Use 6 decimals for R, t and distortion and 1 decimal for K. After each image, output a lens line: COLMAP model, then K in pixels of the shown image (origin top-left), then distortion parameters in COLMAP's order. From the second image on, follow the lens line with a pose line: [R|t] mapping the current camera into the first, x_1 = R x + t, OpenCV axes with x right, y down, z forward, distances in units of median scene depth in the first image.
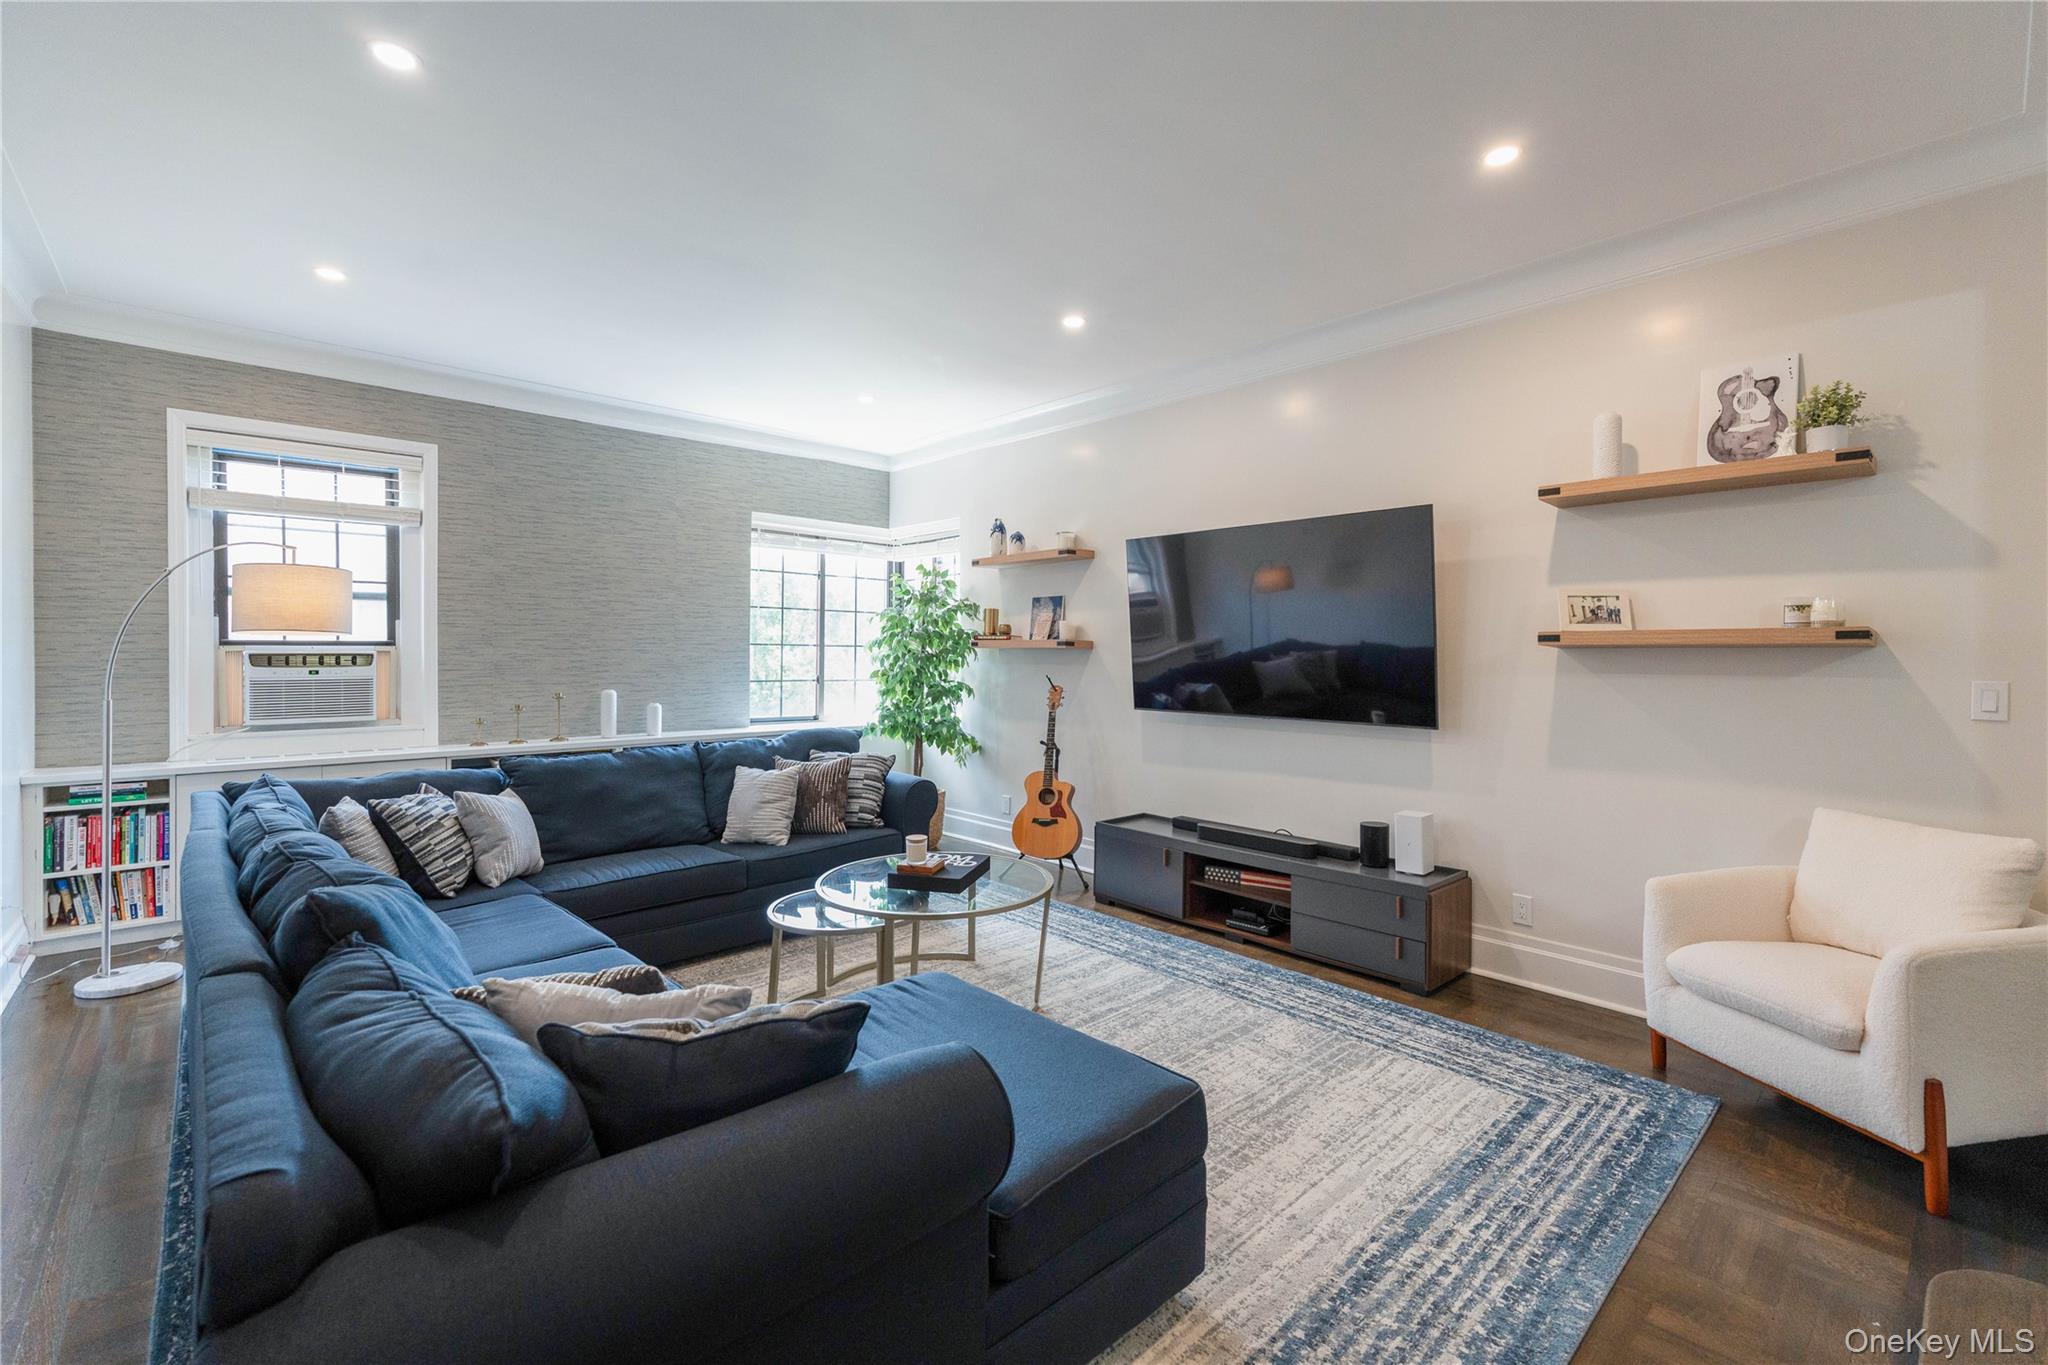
lens RADIAL K [[874.6, 0, 1027.4], [0, 874.6, 657.6], [0, 0, 1]] dist [0.003592, 0.000395]
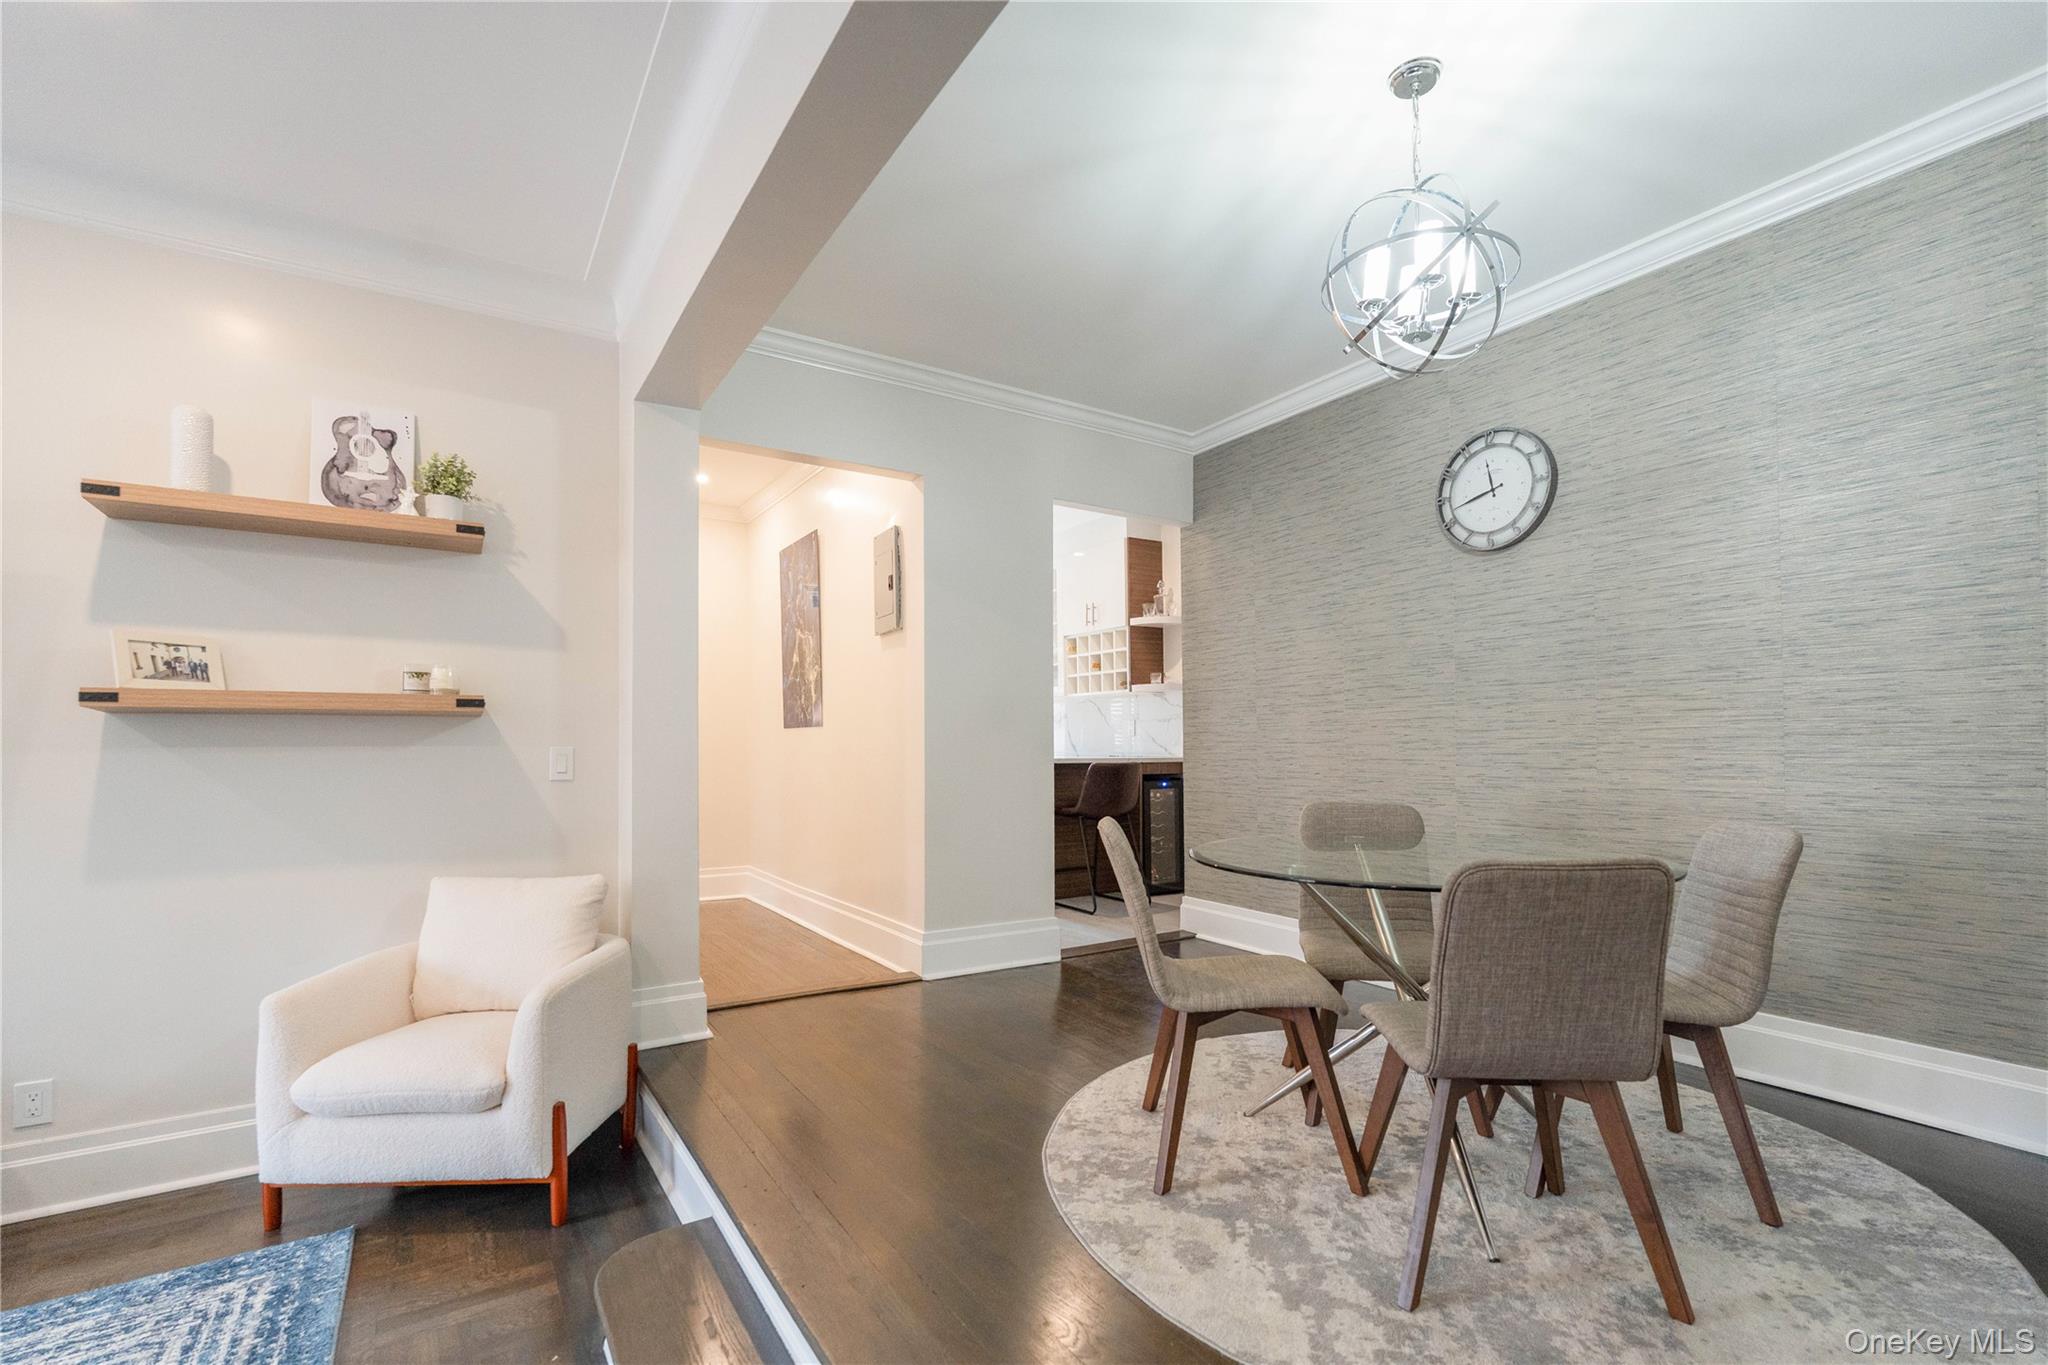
lens RADIAL K [[924.2, 0, 1030.3], [0, 924.2, 726.0], [0, 0, 1]] dist [0.011564, 0.000687]
pose [[0.169076, 0.015007, 0.985489, -0.018776], [0.006961, 0.999841, -0.016420, 0.020283], [-0.985578, 0.009636, 0.168945, 0.147563]]
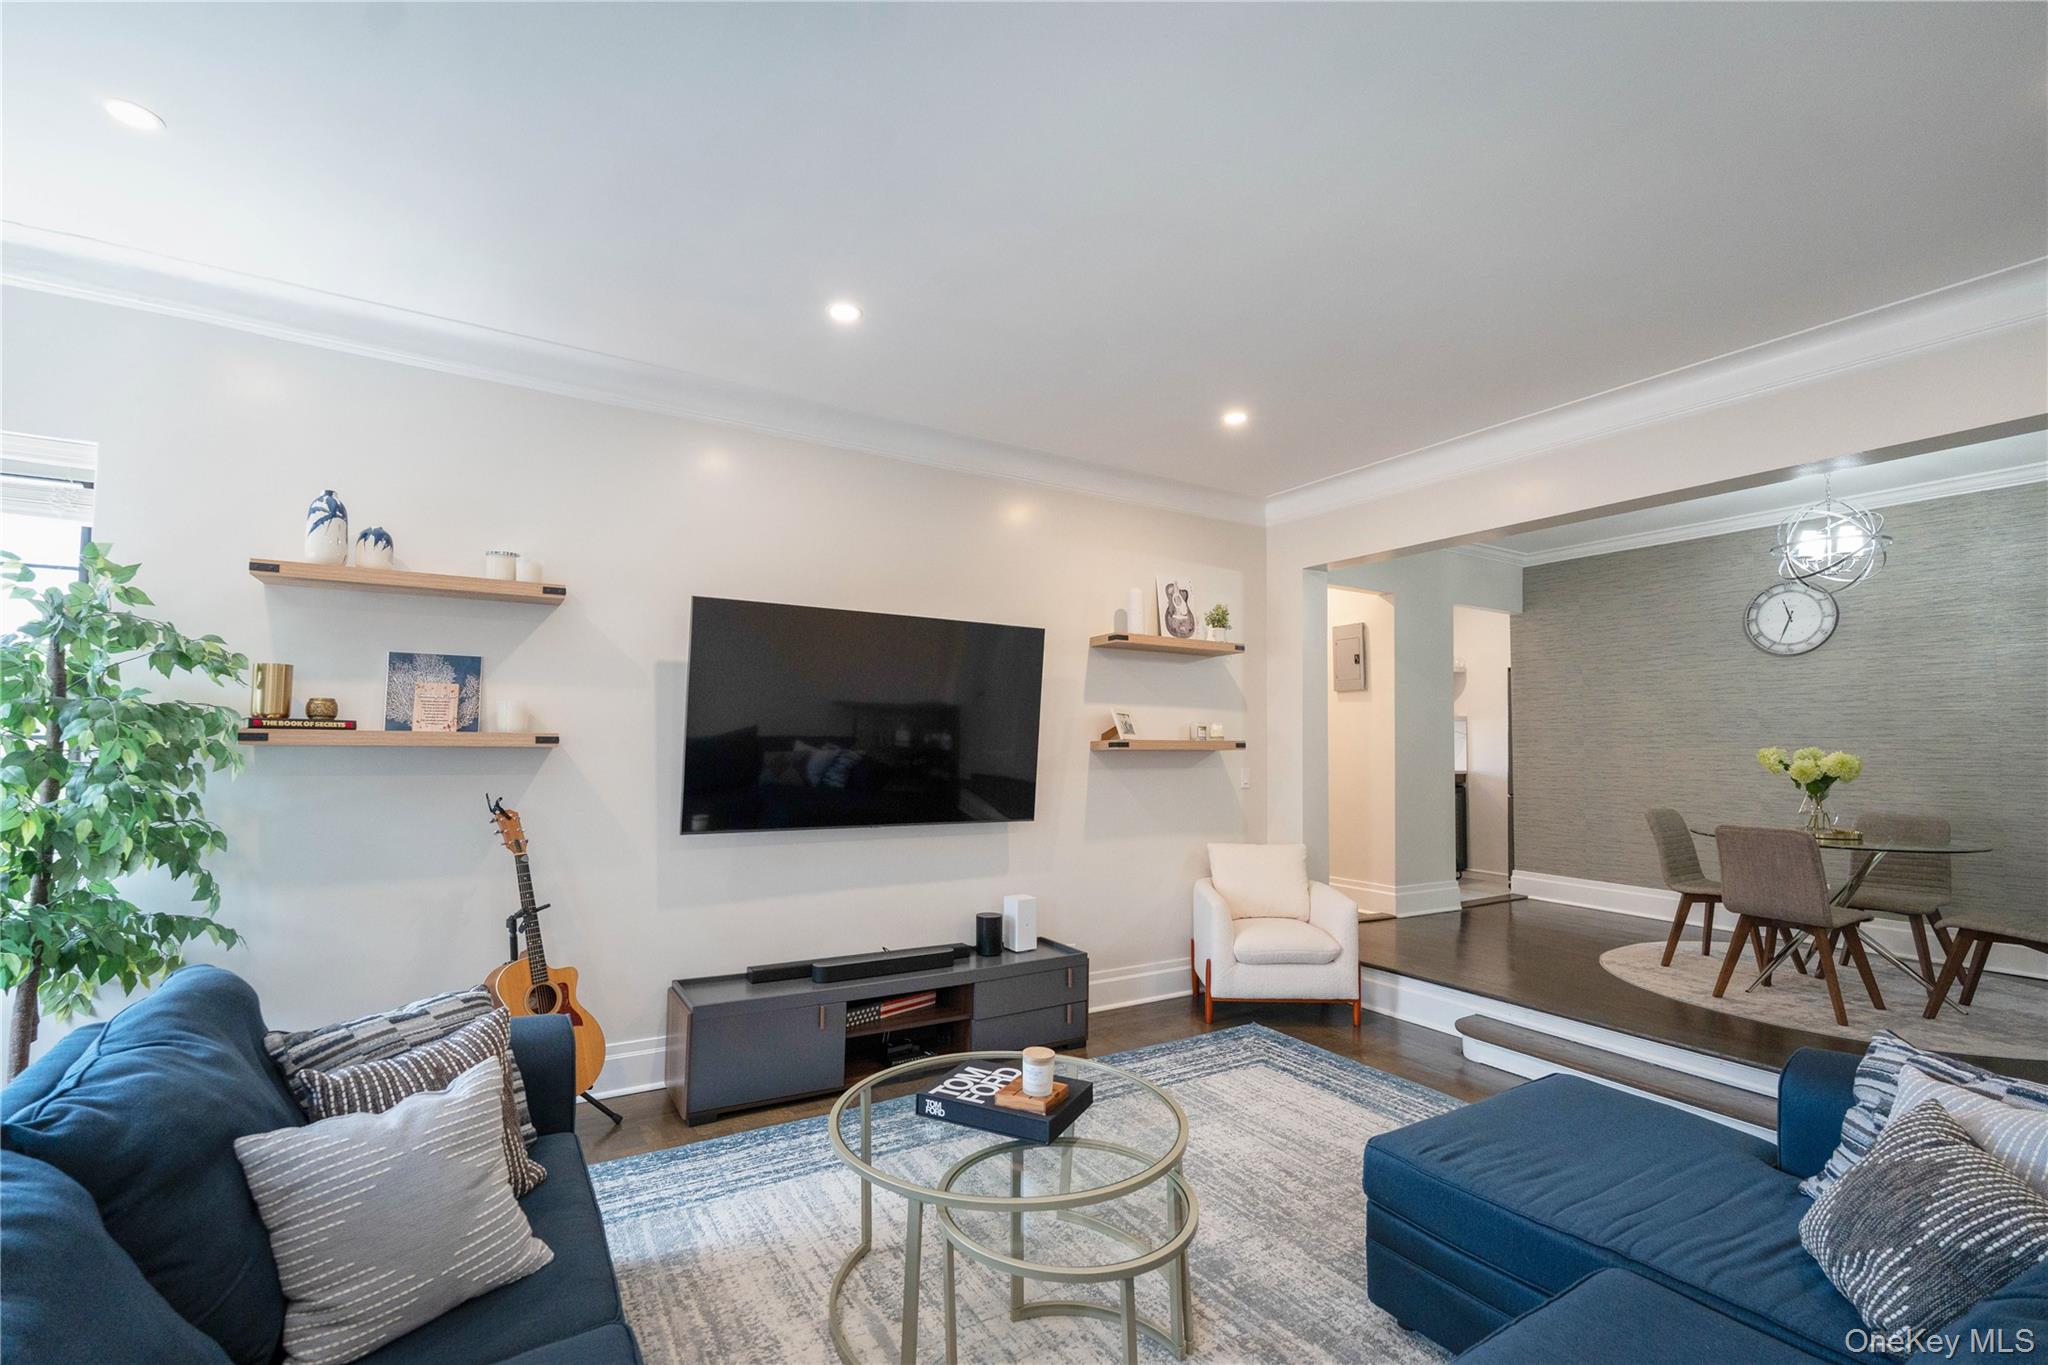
lens RADIAL K [[900.1, 0, 1024.3], [0, 900.1, 699.4], [0, 0, 1]] dist [0.000393, 0.000363]
pose [[0.190437, 0.041822, 0.980808, -0.869577], [-0.007170, 0.999125, -0.041211, -0.035756], [-0.981673, 0.000815, 0.190570, 0.947450]]
